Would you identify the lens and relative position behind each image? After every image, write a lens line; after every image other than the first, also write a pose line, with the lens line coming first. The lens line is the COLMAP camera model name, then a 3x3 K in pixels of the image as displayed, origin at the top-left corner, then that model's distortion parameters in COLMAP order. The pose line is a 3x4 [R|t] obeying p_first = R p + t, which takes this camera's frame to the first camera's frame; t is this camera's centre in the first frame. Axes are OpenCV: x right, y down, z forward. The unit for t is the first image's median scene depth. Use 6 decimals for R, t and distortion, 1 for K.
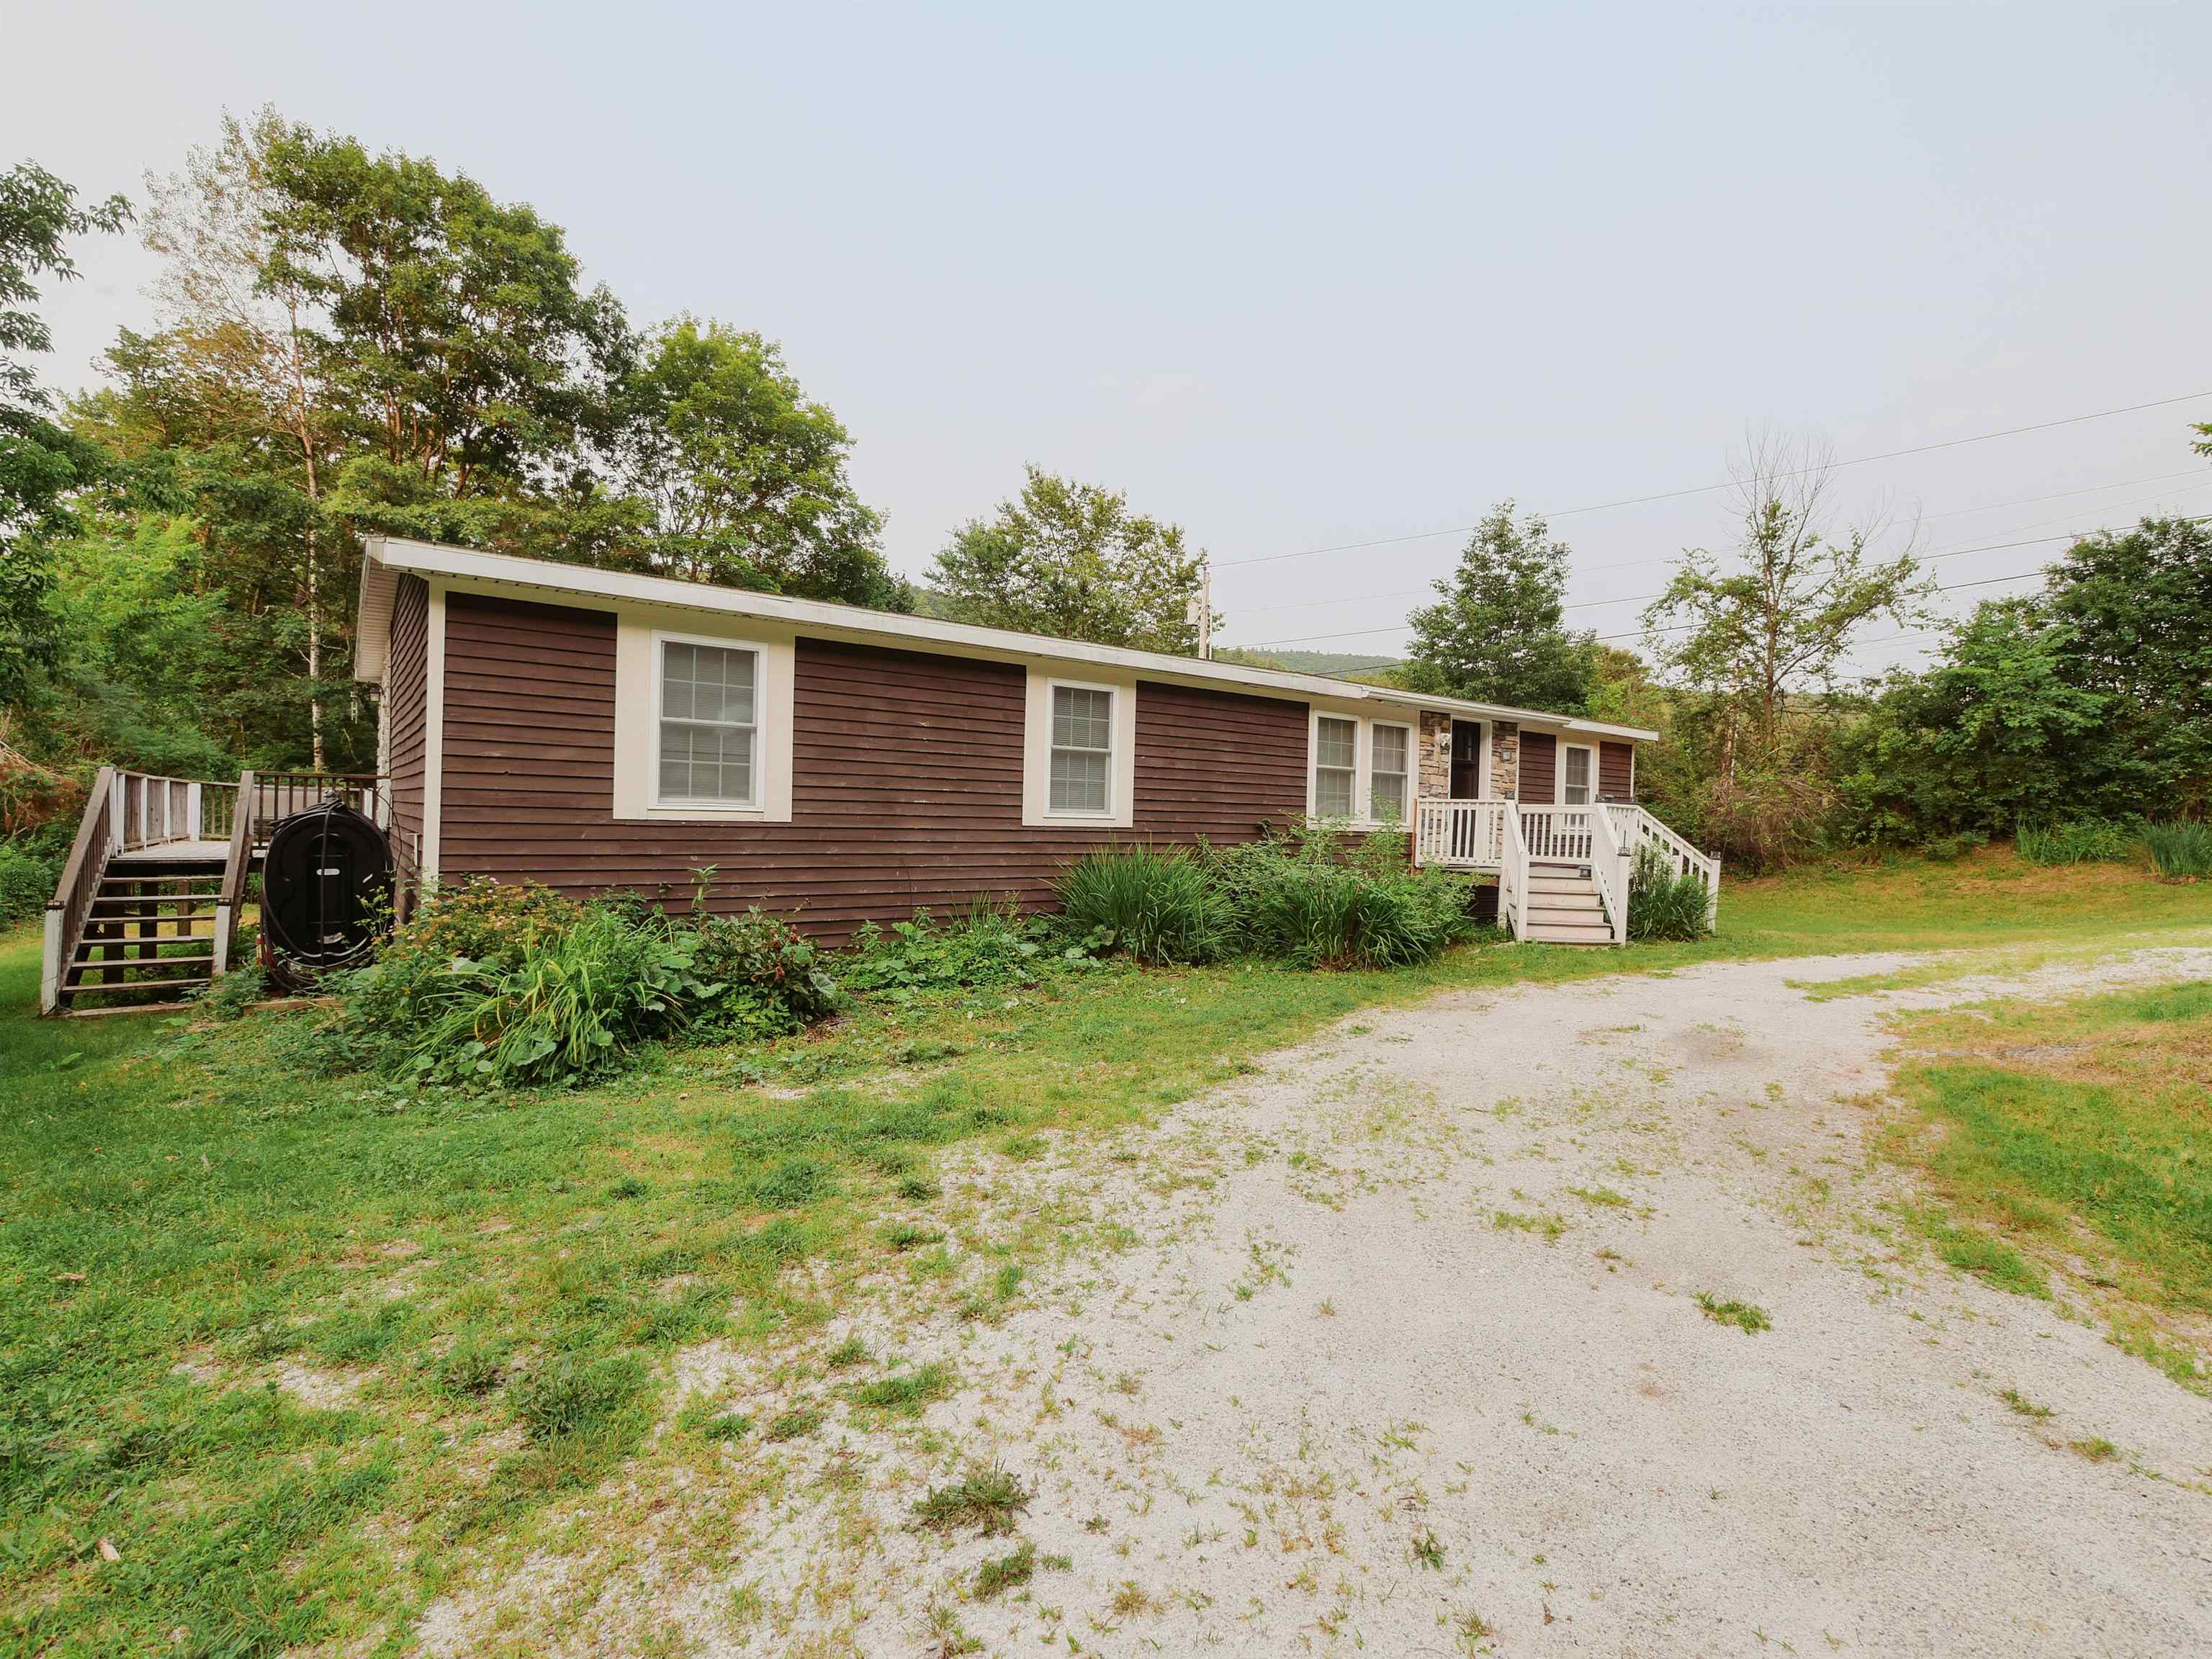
lens RADIAL K [[1035.3, 0, 1097.3], [0, 1035.3, 839.5], [0, 0, 1]] dist [-0.005222, -0.000577]
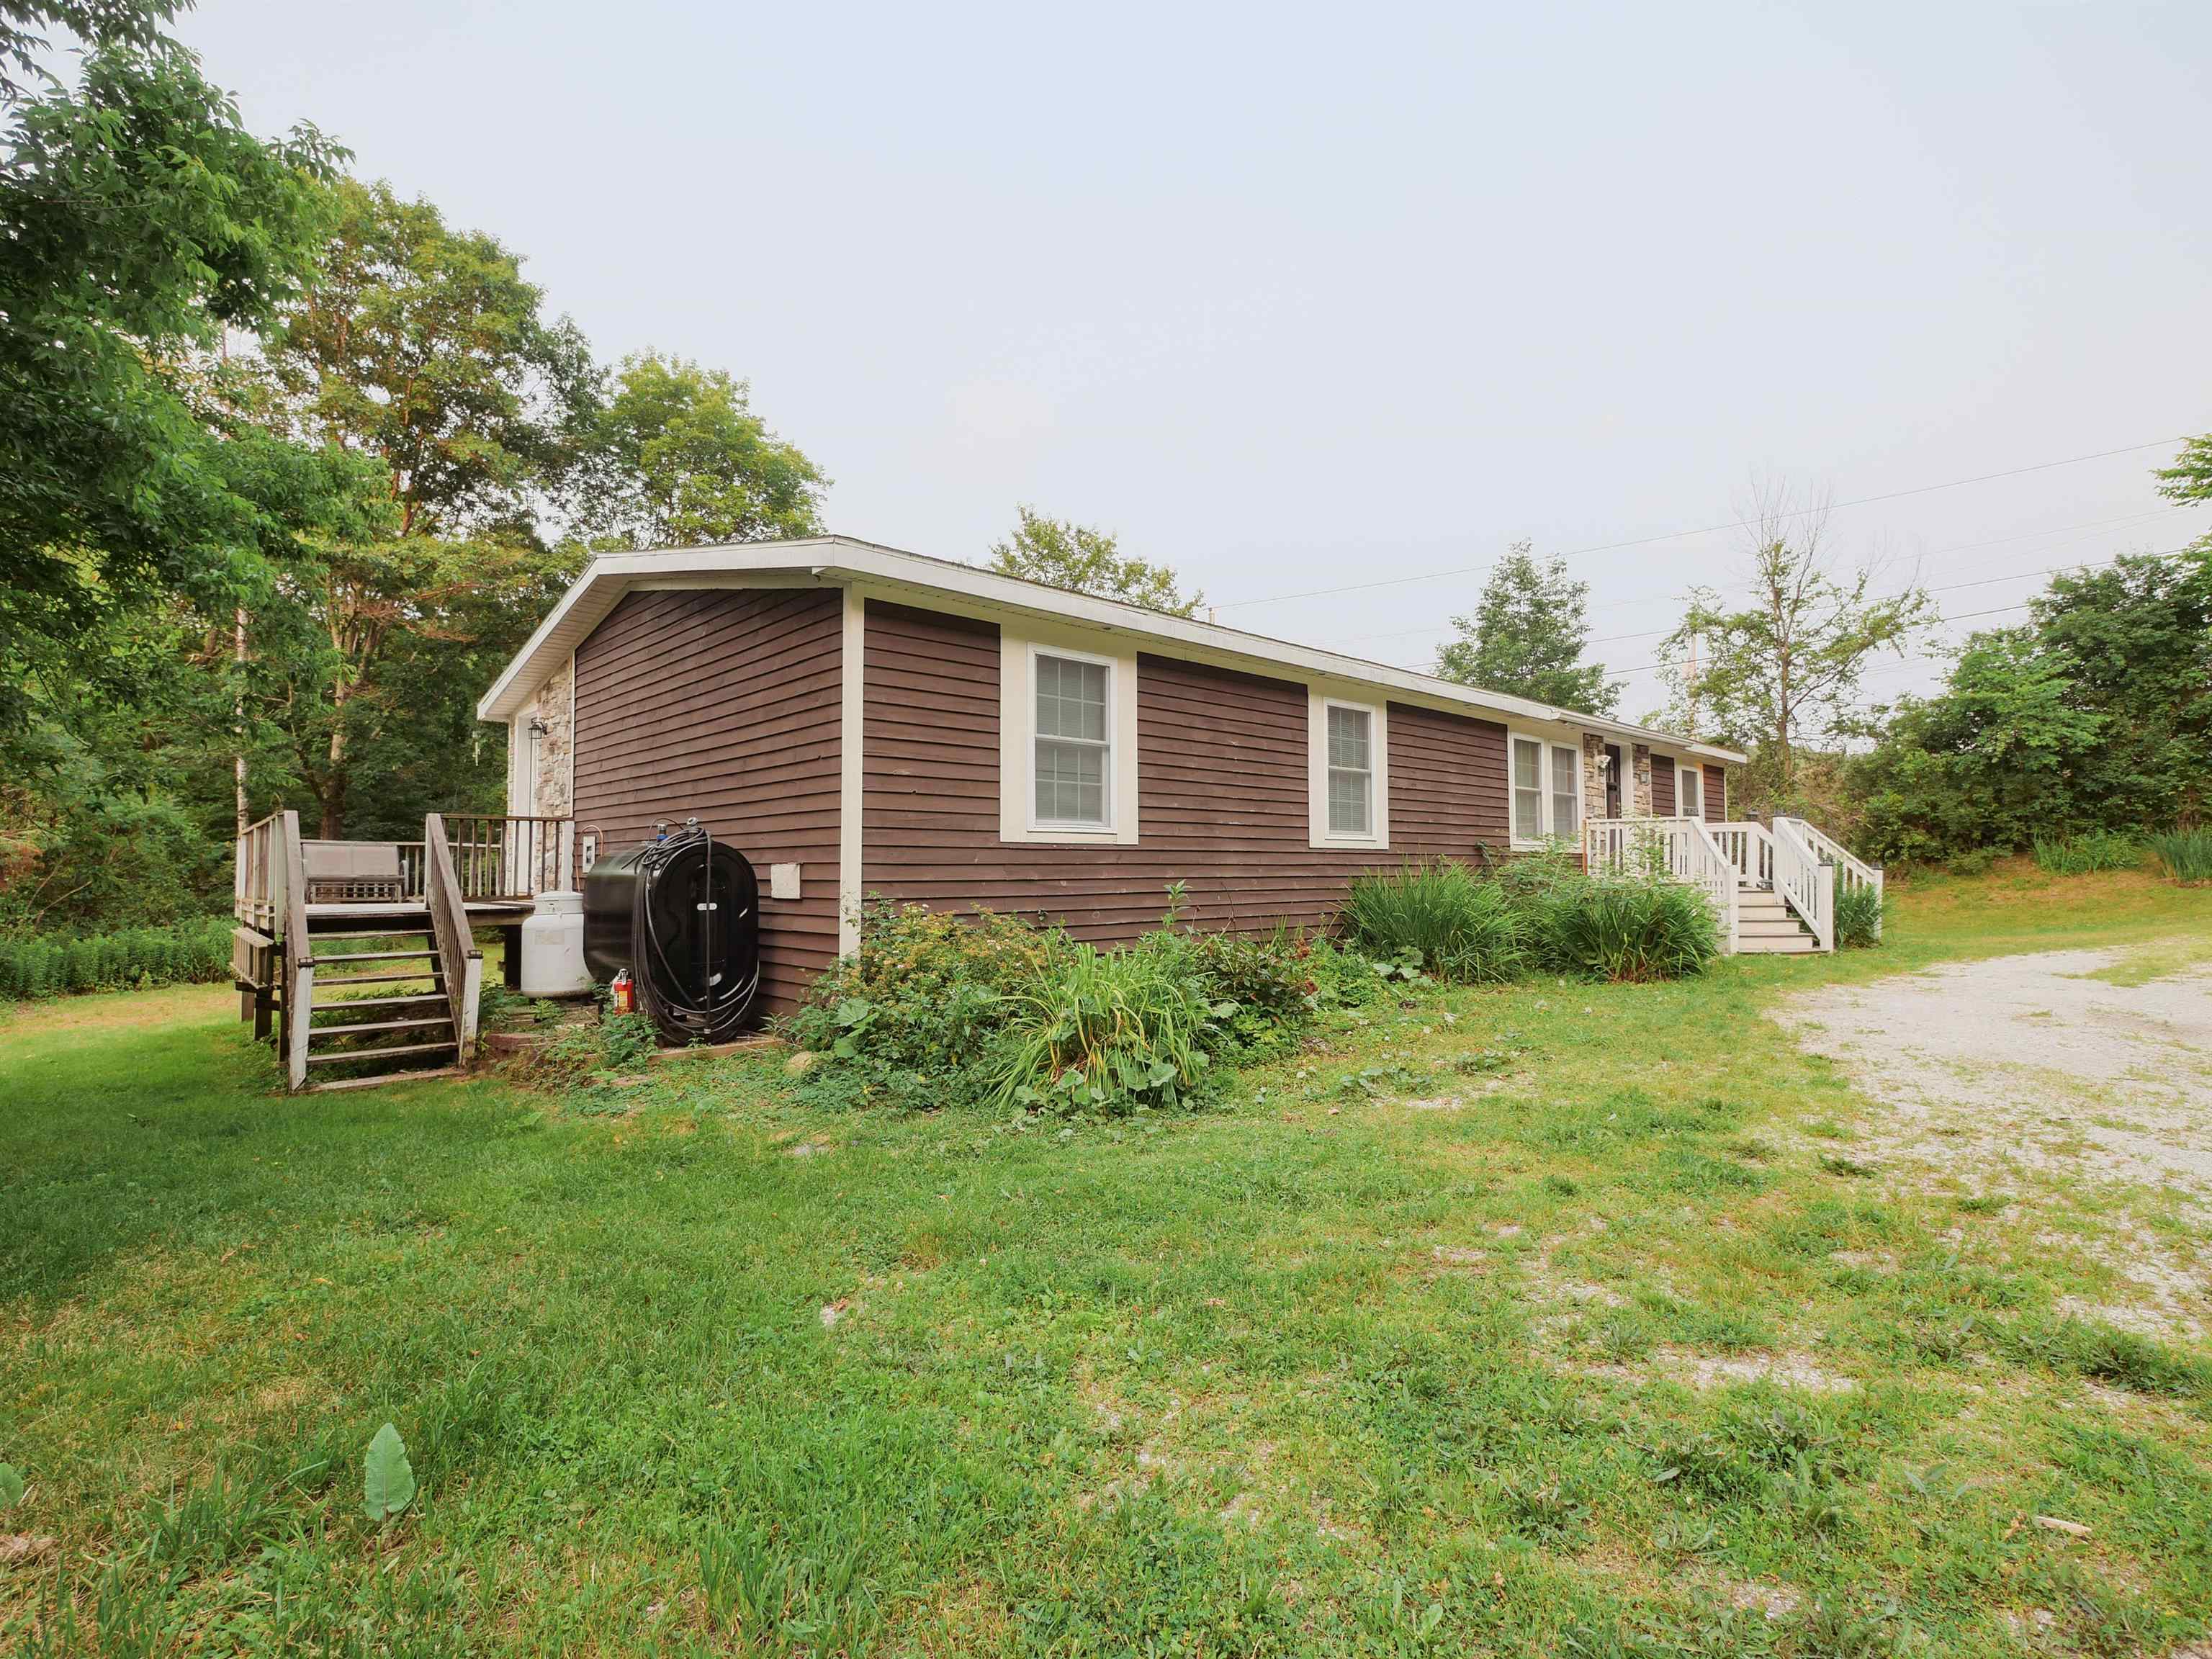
lens RADIAL K [[1062.5, 0, 1118.0], [0, 1062.5, 838.4], [0, 0, 1]] dist [-0.004267, -0.000886]
pose [[0.994127, -0.026670, 0.104881, -0.162391], [0.032039, 0.998243, -0.049848, 0.010022], [-0.103367, 0.052916, 0.993235, 0.011894]]
